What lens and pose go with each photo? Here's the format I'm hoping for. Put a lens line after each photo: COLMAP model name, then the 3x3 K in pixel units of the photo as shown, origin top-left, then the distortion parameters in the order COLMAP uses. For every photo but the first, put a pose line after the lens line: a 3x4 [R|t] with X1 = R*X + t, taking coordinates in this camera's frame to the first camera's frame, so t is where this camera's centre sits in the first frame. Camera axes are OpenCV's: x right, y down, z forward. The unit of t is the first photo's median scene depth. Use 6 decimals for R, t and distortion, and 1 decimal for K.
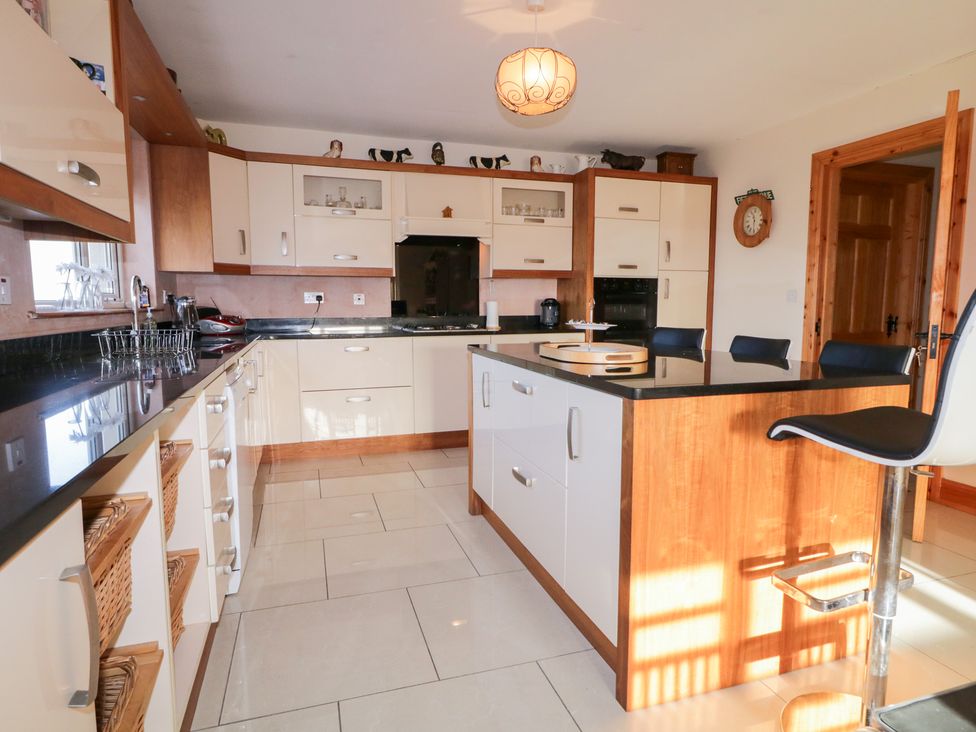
lens RADIAL K [[598.0, 0, 492.4], [0, 598.0, 367.2], [0, 0, 1]] dist [0.005452, -0.002521]
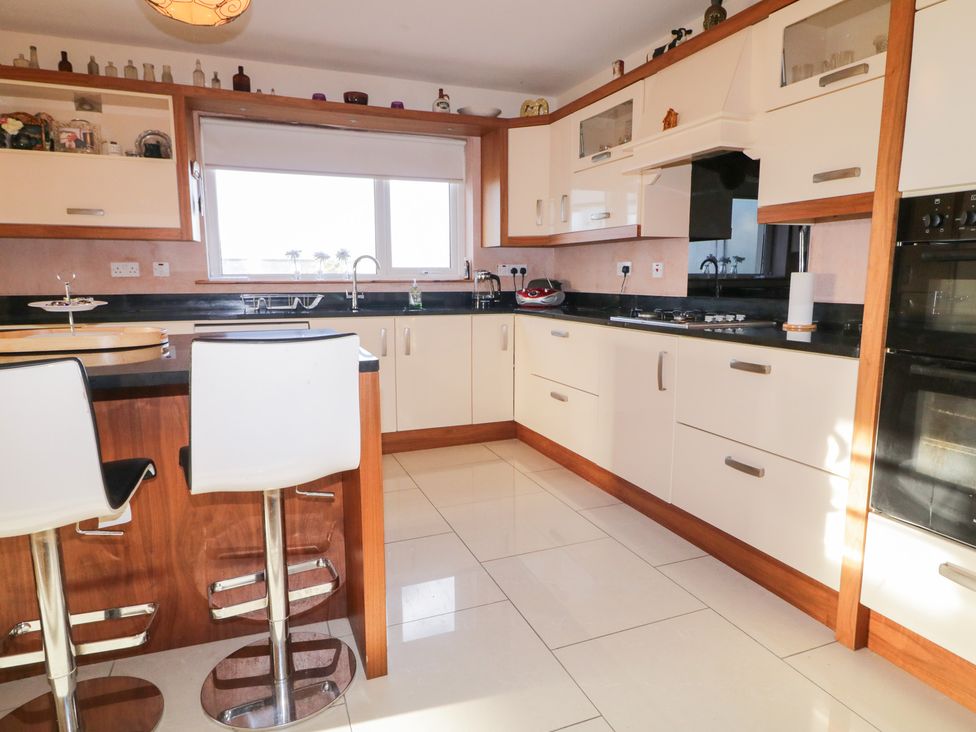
lens RADIAL K [[598.0, 0, 489.1], [0, 598.0, 362.3], [0, 0, 1]] dist [0.005452, -0.002521]
pose [[0.063599, 0.141660, -0.987870, 0.509240], [-0.111515, 0.984684, 0.134024, -0.079589], [0.991726, 0.101638, 0.078422, 0.767624]]
